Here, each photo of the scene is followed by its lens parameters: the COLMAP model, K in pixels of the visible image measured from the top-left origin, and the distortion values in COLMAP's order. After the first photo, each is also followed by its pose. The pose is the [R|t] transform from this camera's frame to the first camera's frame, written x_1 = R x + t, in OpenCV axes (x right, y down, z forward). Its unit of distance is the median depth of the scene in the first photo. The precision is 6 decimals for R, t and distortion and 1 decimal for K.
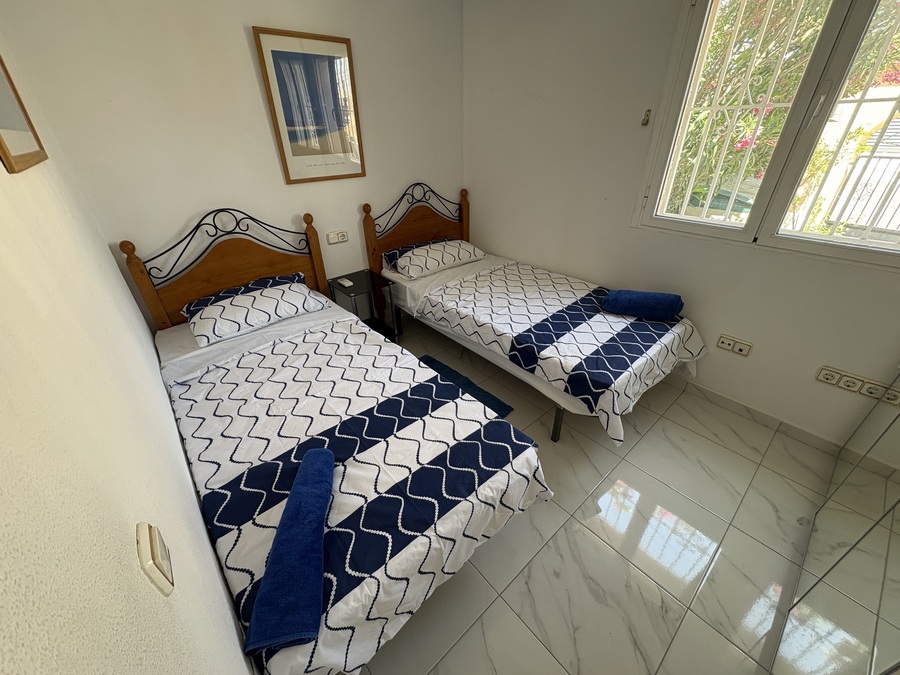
lens RADIAL K [[357.5, 0, 448.8], [0, 357.5, 337.0], [0, 0, 1]] dist [-0.000979, -0.000687]
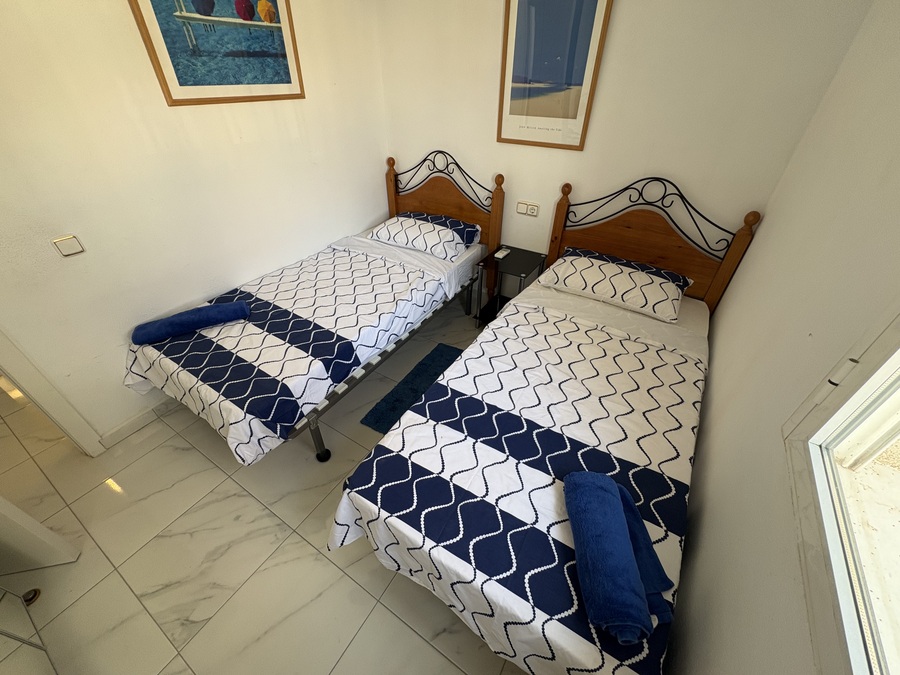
lens RADIAL K [[357.5, 0, 449.8], [0, 357.5, 337.8], [0, 0, 1]] dist [-0.000979, -0.000687]
pose [[0.289725, 0.594275, -0.750264, 0.664278], [-0.496137, 0.763595, 0.413244, -0.381514], [0.818479, 0.252506, 0.516074, 0.539668]]
